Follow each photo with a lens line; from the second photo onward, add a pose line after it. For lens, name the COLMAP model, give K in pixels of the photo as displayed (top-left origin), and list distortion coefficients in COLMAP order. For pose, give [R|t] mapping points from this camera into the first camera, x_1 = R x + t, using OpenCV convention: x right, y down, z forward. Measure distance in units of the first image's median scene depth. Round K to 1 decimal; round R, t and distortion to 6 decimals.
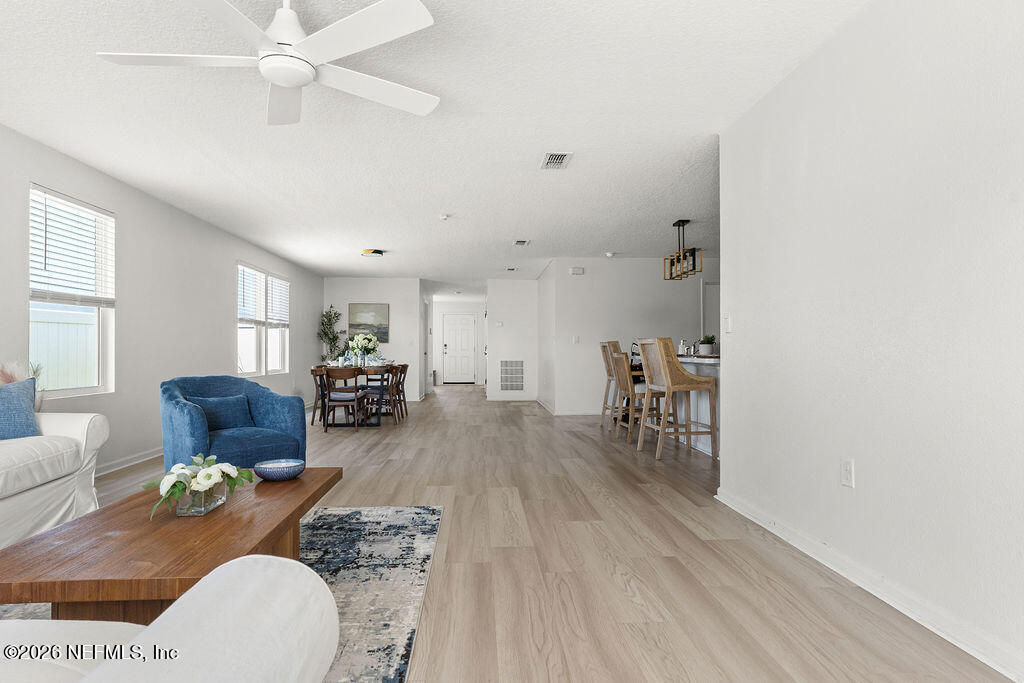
lens RADIAL K [[553.2, 0, 510.6], [0, 553.2, 344.8], [0, 0, 1]] dist [-0.007260, 0.001159]
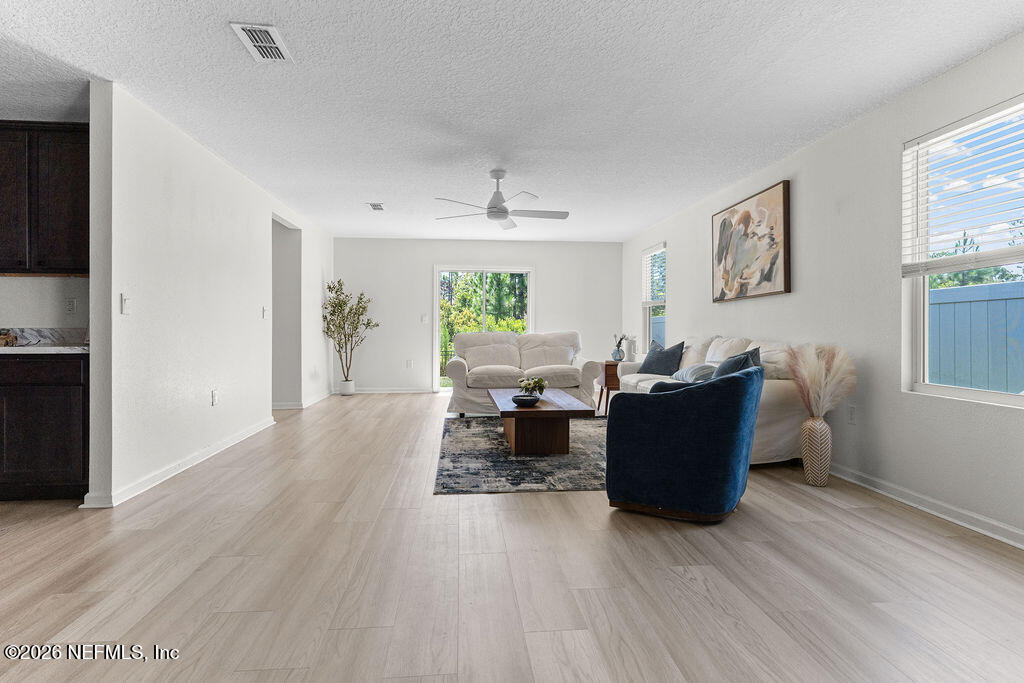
lens RADIAL K [[531.7, 0, 510.0], [0, 531.7, 334.4], [0, 0, 1]] dist [-0.008241, 0.006279]
pose [[-0.999259, -0.001635, -0.038452, -0.205620], [-0.001634, 0.999999, -0.000035, 0.011070], [0.038452, 0.000028, -0.999260, 1.817175]]
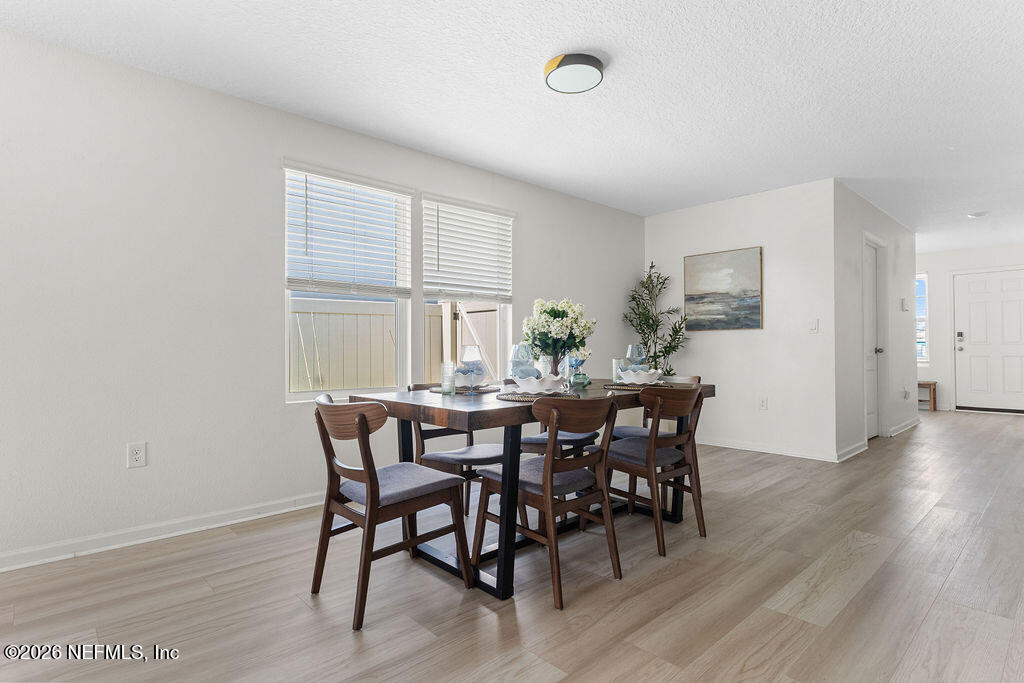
lens RADIAL K [[531.7, 0, 507.6], [0, 531.7, 341.0], [0, 0, 1]] dist [-0.008241, 0.006279]
pose [[0.640948, -0.015612, -0.767426, -0.035051], [0.014396, 0.999862, -0.008317, 0.022857], [0.767450, -0.005717, 0.641084, 1.608167]]
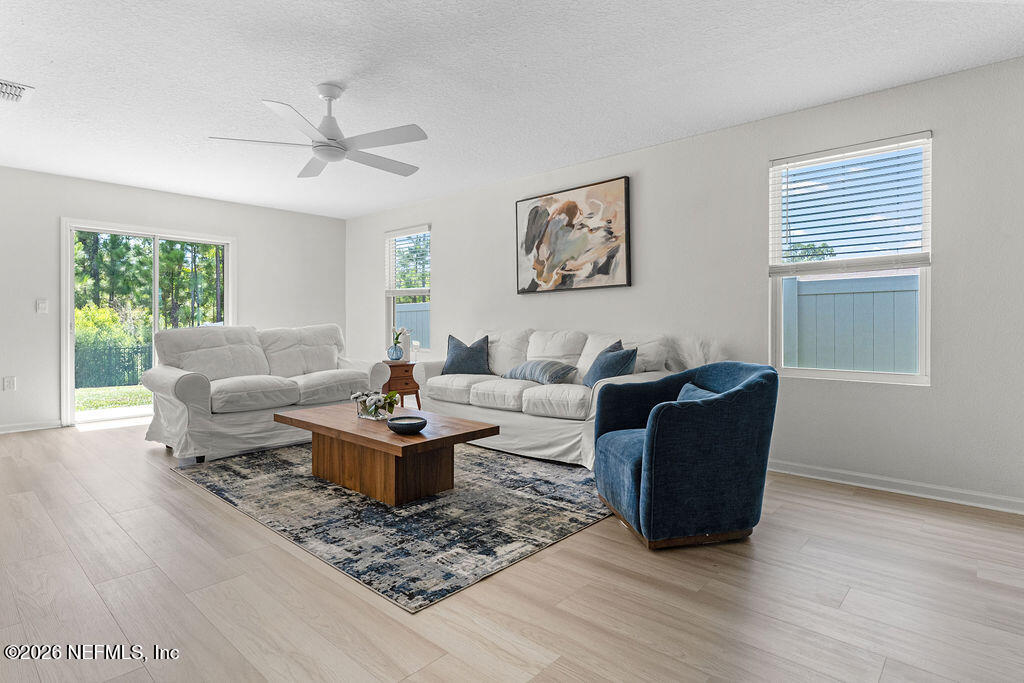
lens RADIAL K [[531.7, 0, 507.5], [0, 531.7, 332.3], [0, 0, 1]] dist [-0.008241, 0.006279]
pose [[-0.714283, 0.016034, -0.699674, 0.167324], [0.008550, 0.999863, 0.014185, 0.003187], [0.699805, 0.004150, -0.714322, 1.353981]]
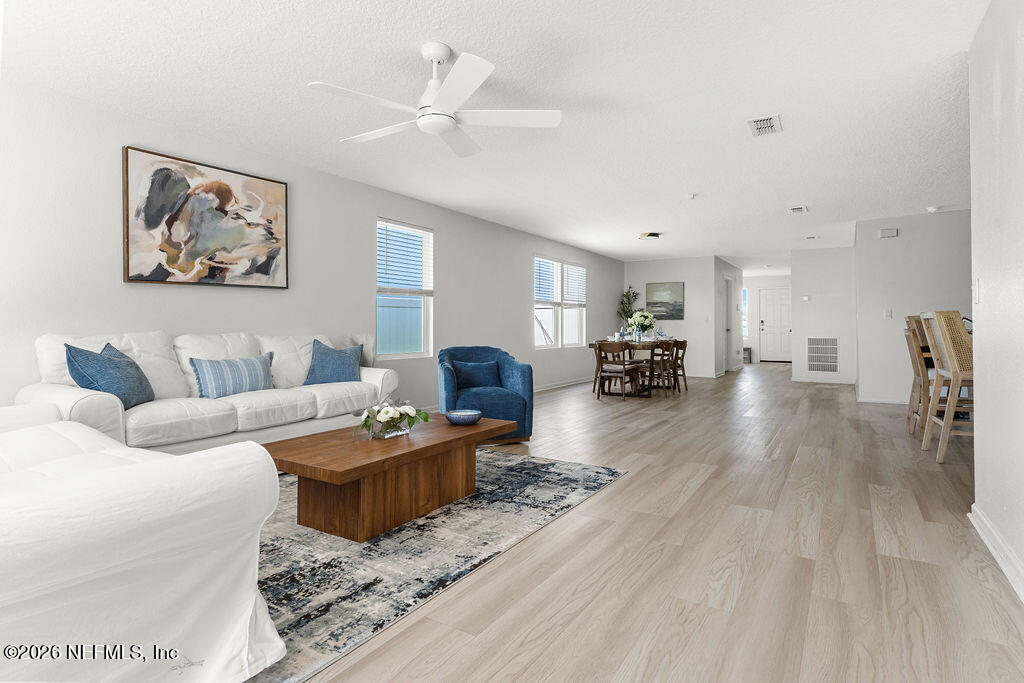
lens RADIAL K [[531.7, 0, 517.7], [0, 531.7, 315.6], [0, 0, 1]] dist [-0.008241, 0.006279]
pose [[0.819019, -0.012490, -0.573630, 0.284622], [0.005995, 0.999895, -0.013211, 0.000355], [0.573735, 0.007381, 0.819008, 0.020713]]
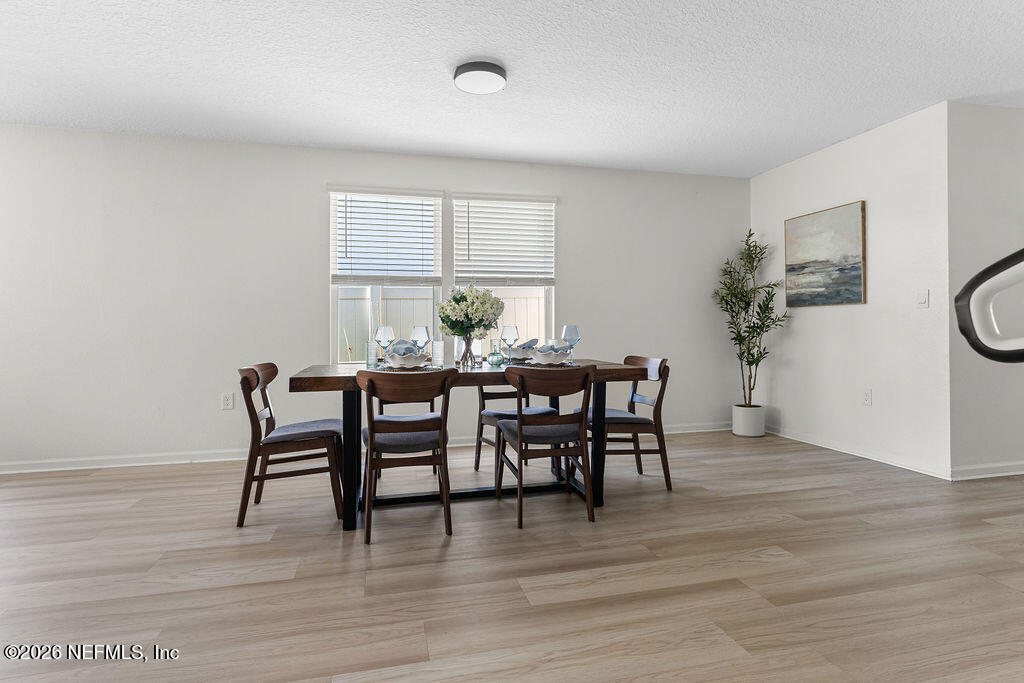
lens RADIAL K [[531.7, 0, 489.9], [0, 531.7, 322.1], [0, 0, 1]] dist [-0.008241, 0.006279]
pose [[0.191031, -0.015620, -0.981460, 0.253463], [0.018096, 0.999759, -0.012389, 0.027313], [0.981417, -0.015394, 0.191268, 2.010147]]
